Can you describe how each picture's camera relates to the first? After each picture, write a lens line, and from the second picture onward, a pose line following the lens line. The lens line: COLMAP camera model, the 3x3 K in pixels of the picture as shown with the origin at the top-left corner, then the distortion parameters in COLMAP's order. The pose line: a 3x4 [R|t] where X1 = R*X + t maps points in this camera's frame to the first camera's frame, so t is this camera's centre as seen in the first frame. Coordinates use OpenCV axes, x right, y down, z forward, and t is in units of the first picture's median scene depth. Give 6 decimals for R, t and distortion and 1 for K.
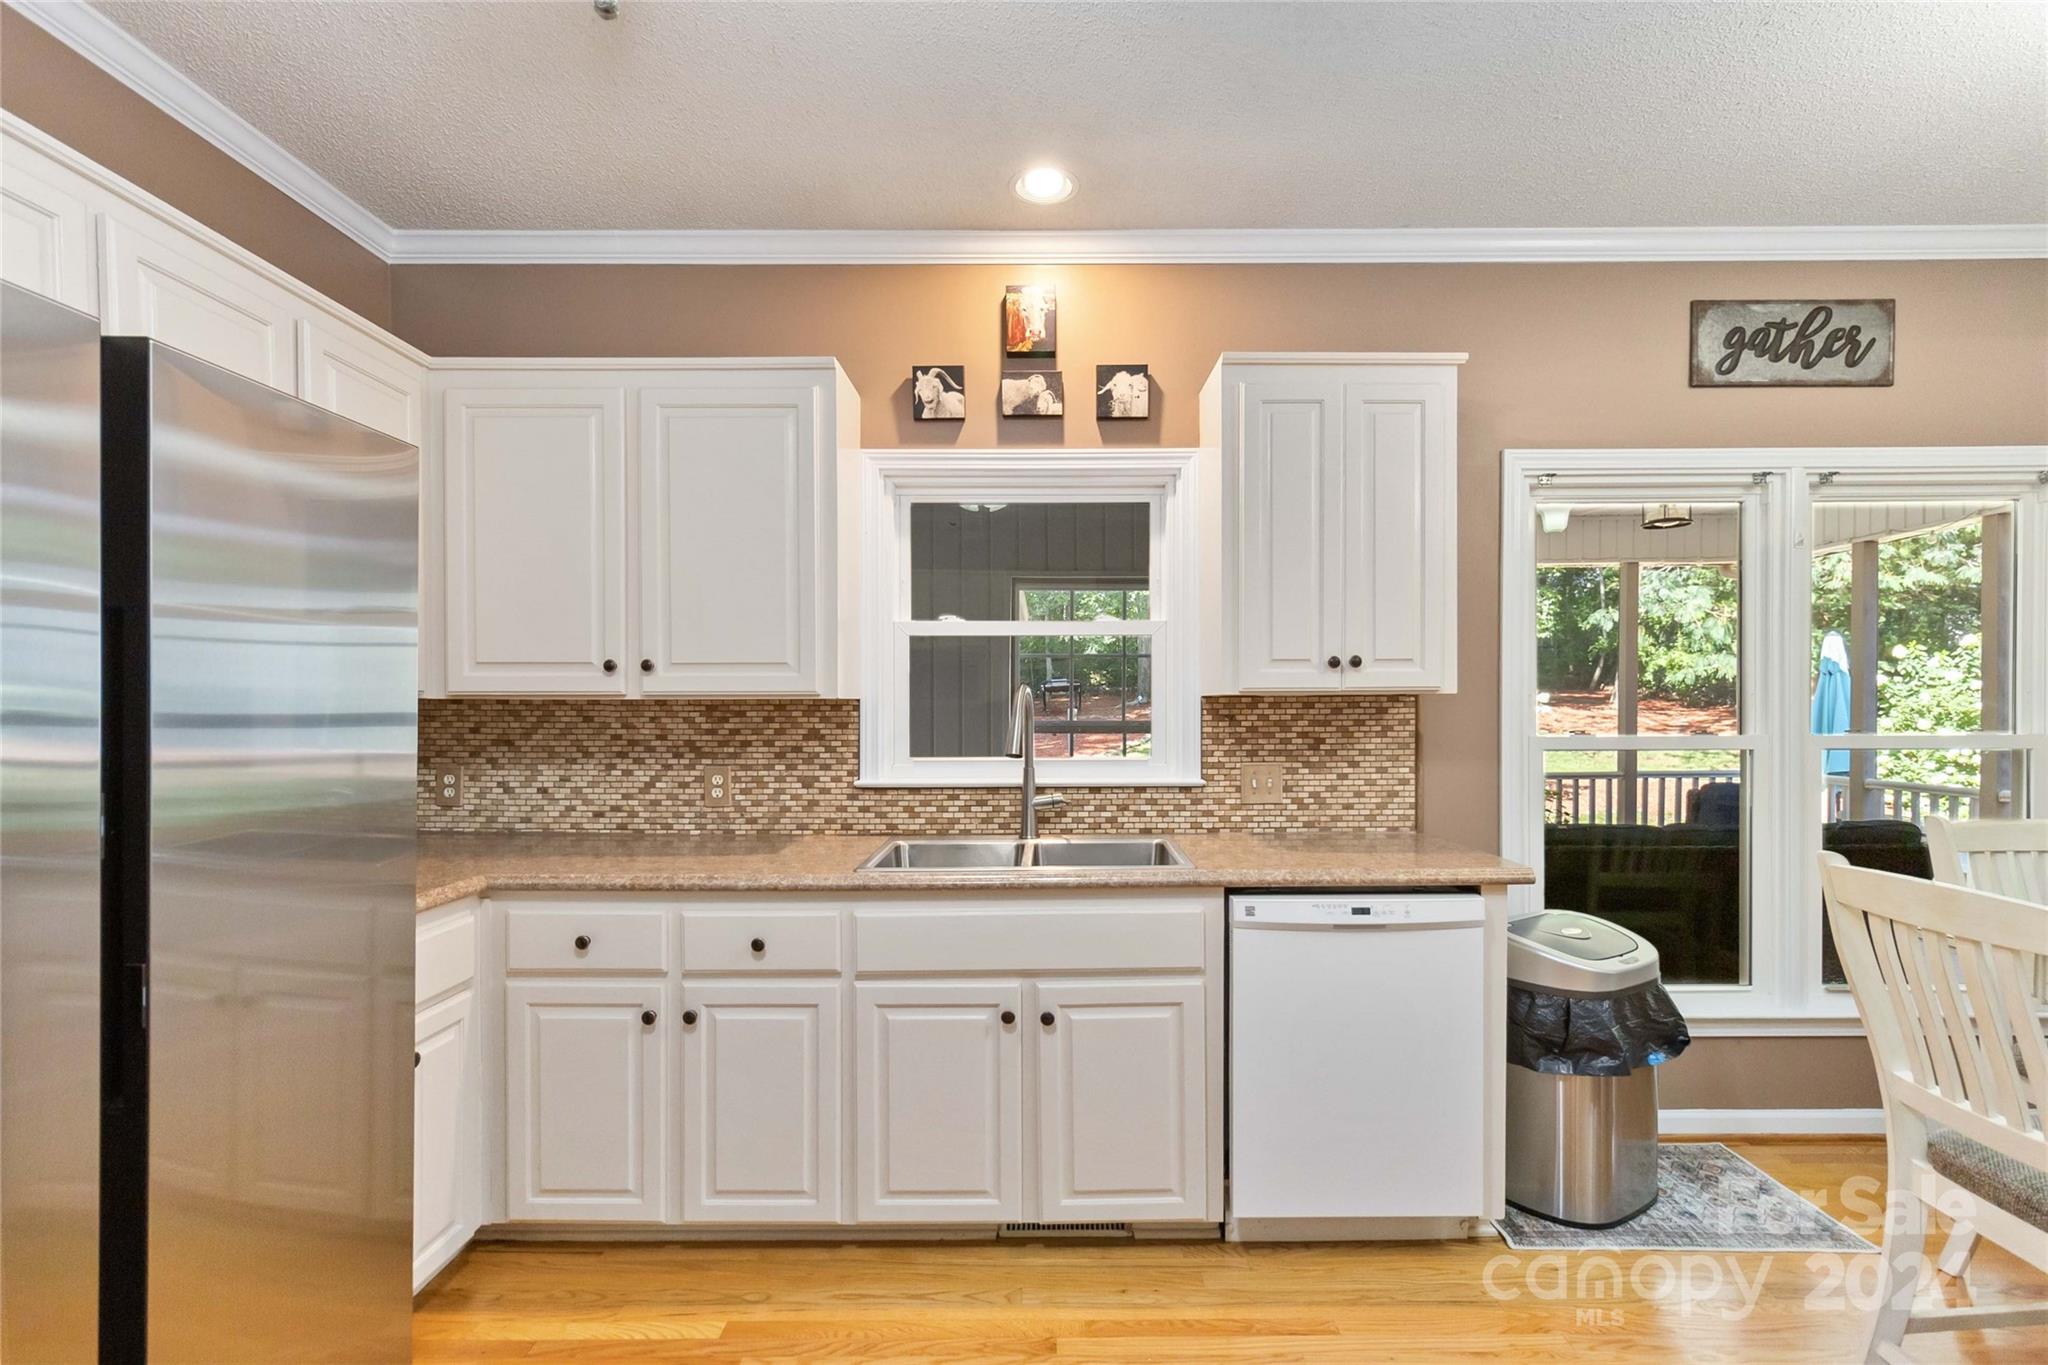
lens RADIAL K [[962.1, 0, 1052.2], [0, 962.1, 718.8], [0, 0, 1]] dist [0.003642, -0.000953]
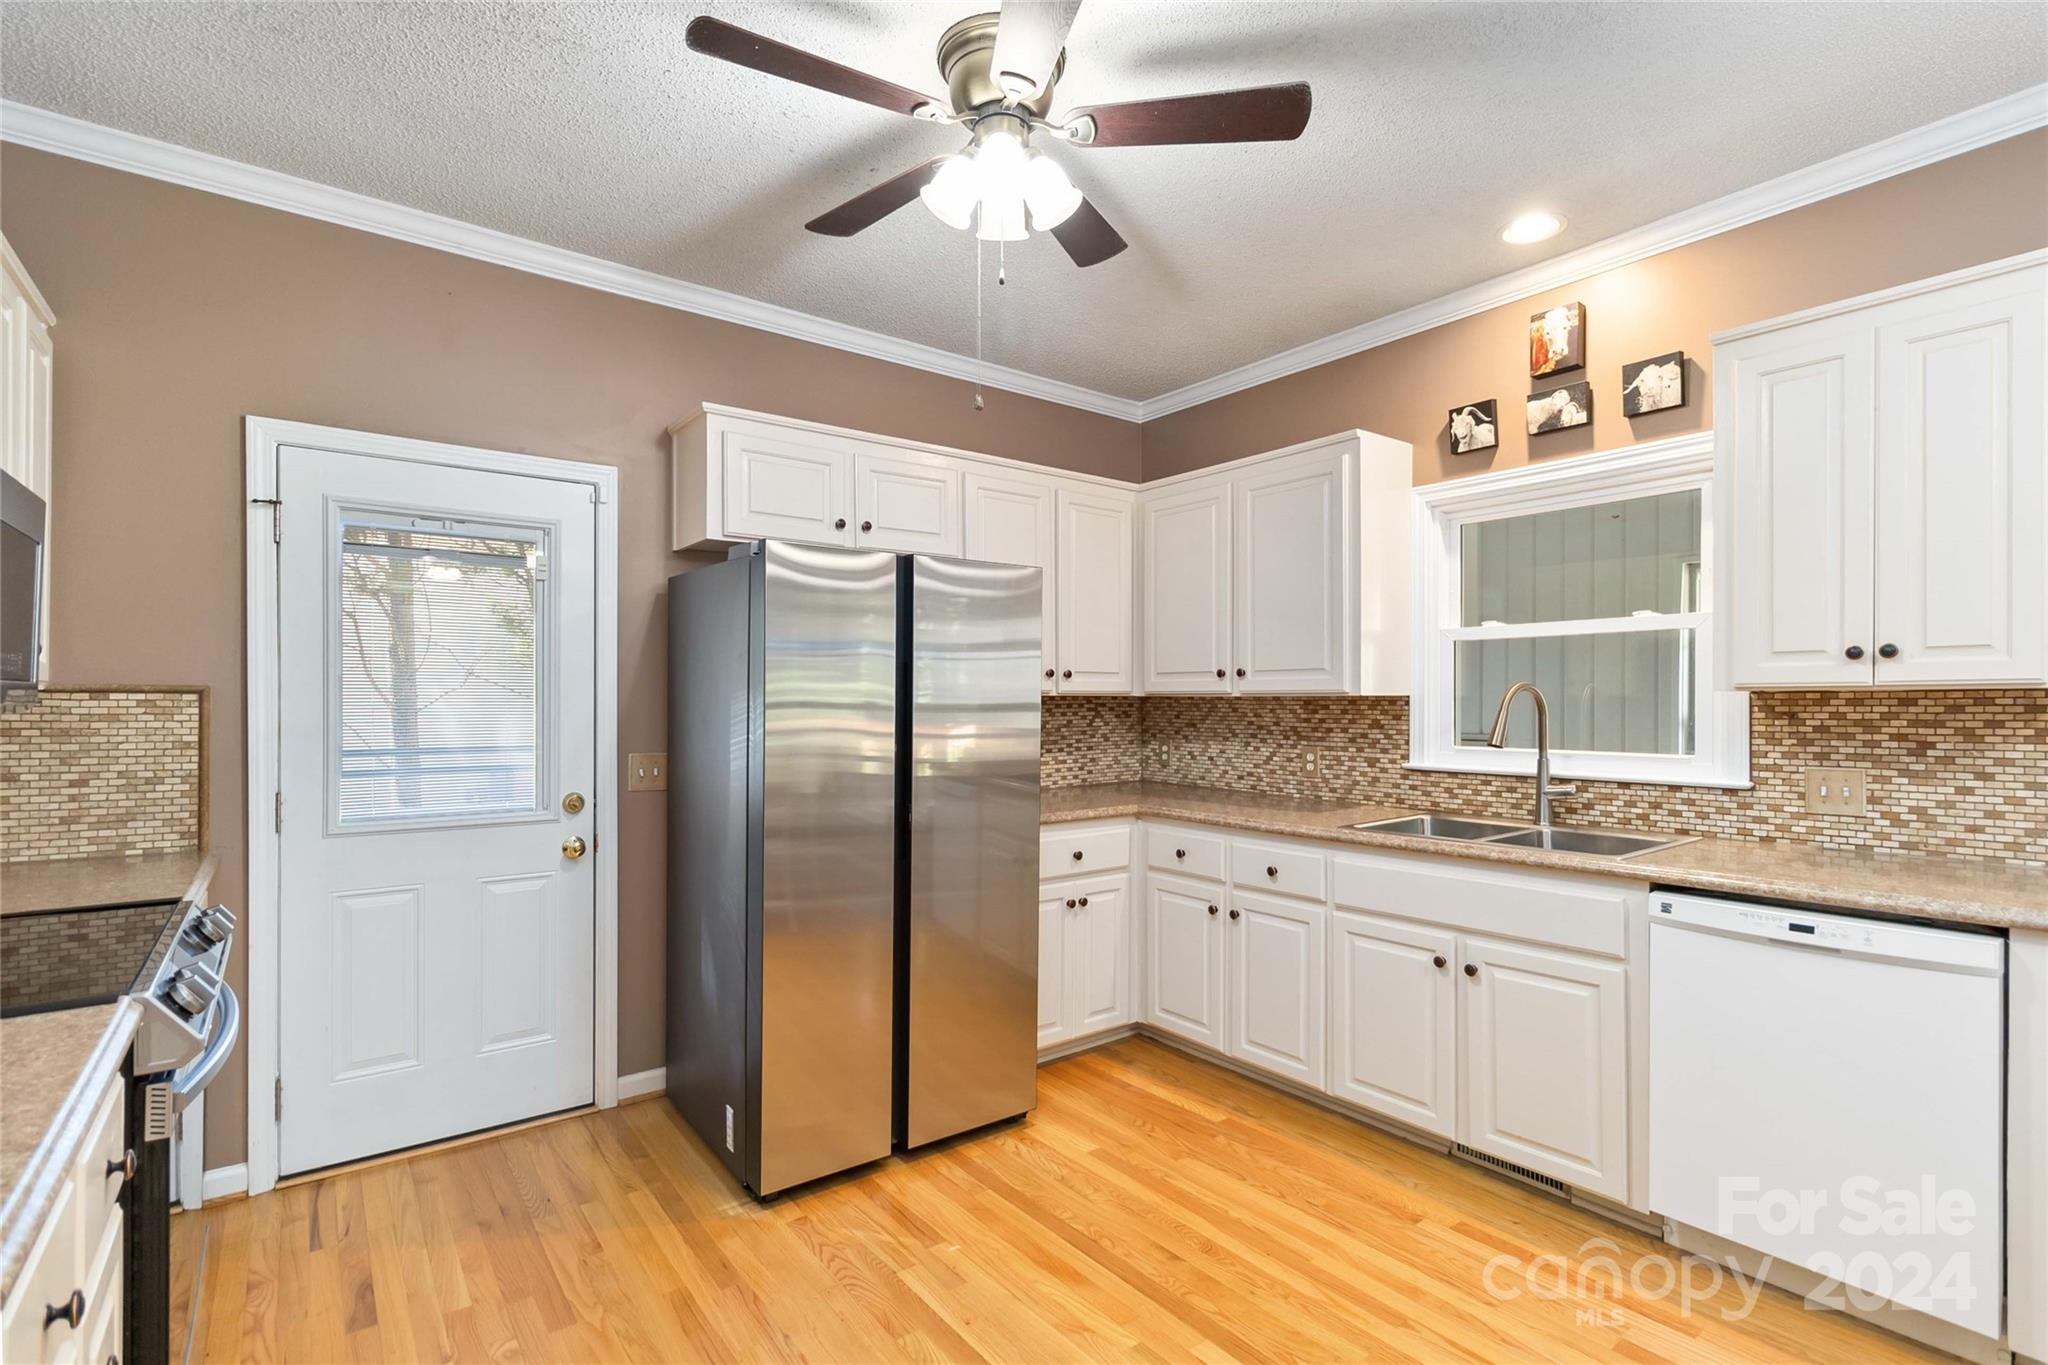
lens RADIAL K [[962.1, 0, 1023.0], [0, 962.1, 699.6], [0, 0, 1]] dist [0.003642, -0.000953]
pose [[0.603914, 0.001743, -0.797048, 0.475891], [-0.012431, 0.999897, -0.007232, -0.000633], [0.796953, 0.014275, 0.603873, -0.112152]]
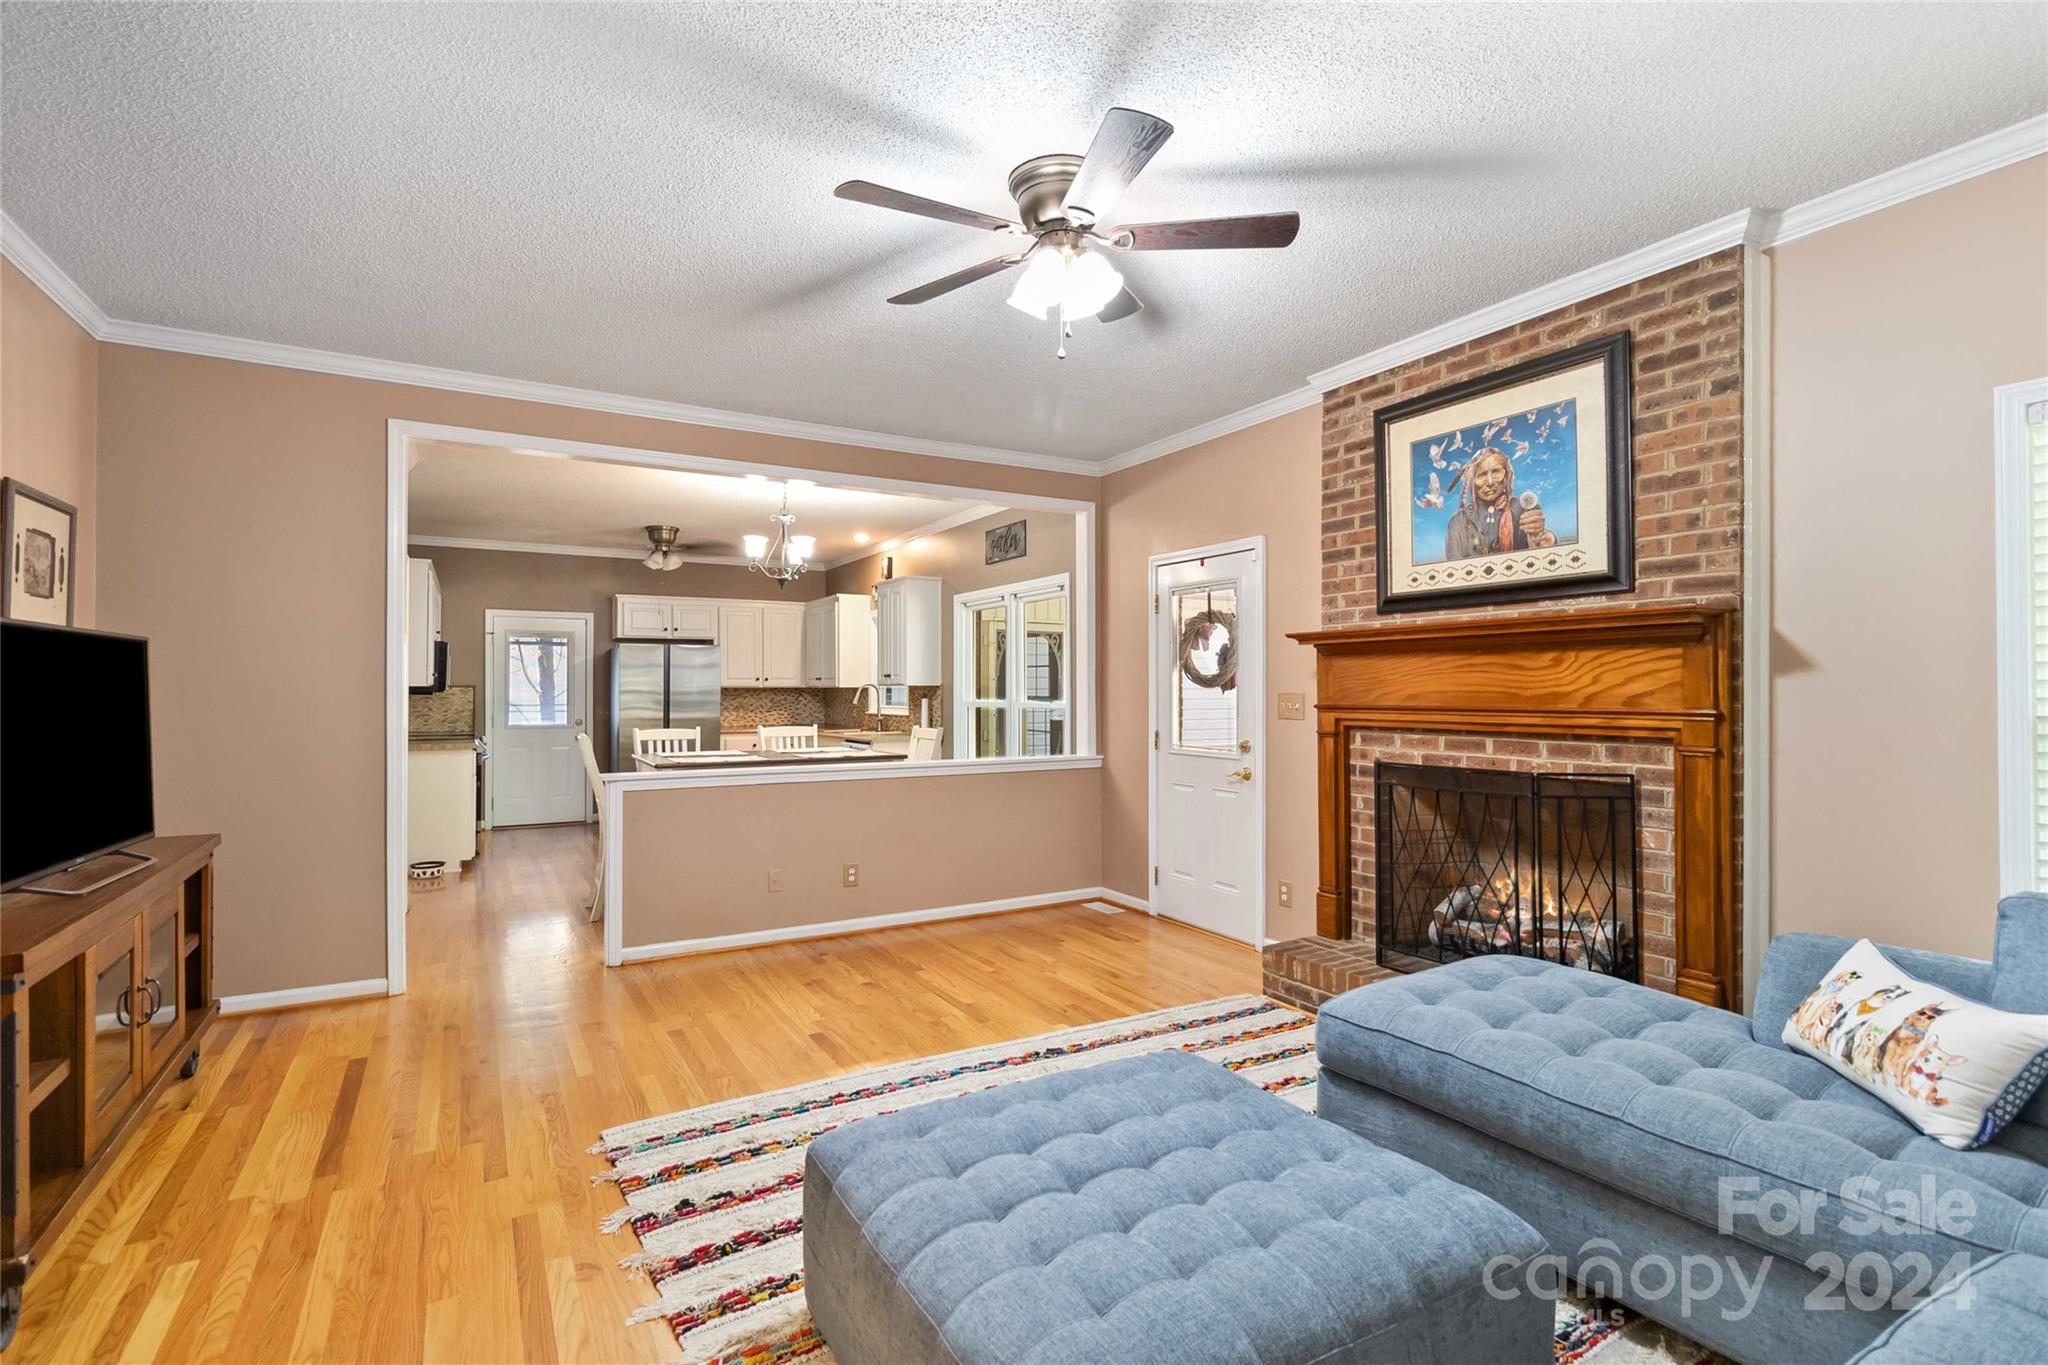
lens RADIAL K [[962.1, 0, 1014.9], [0, 962.1, 681.0], [0, 0, 1]] dist [0.003642, -0.000953]
pose [[0.491873, -0.007467, -0.870635, 2.964754], [-0.011783, 0.999815, -0.015232, 0.002430], [0.870587, 0.017752, 0.491693, -0.187493]]
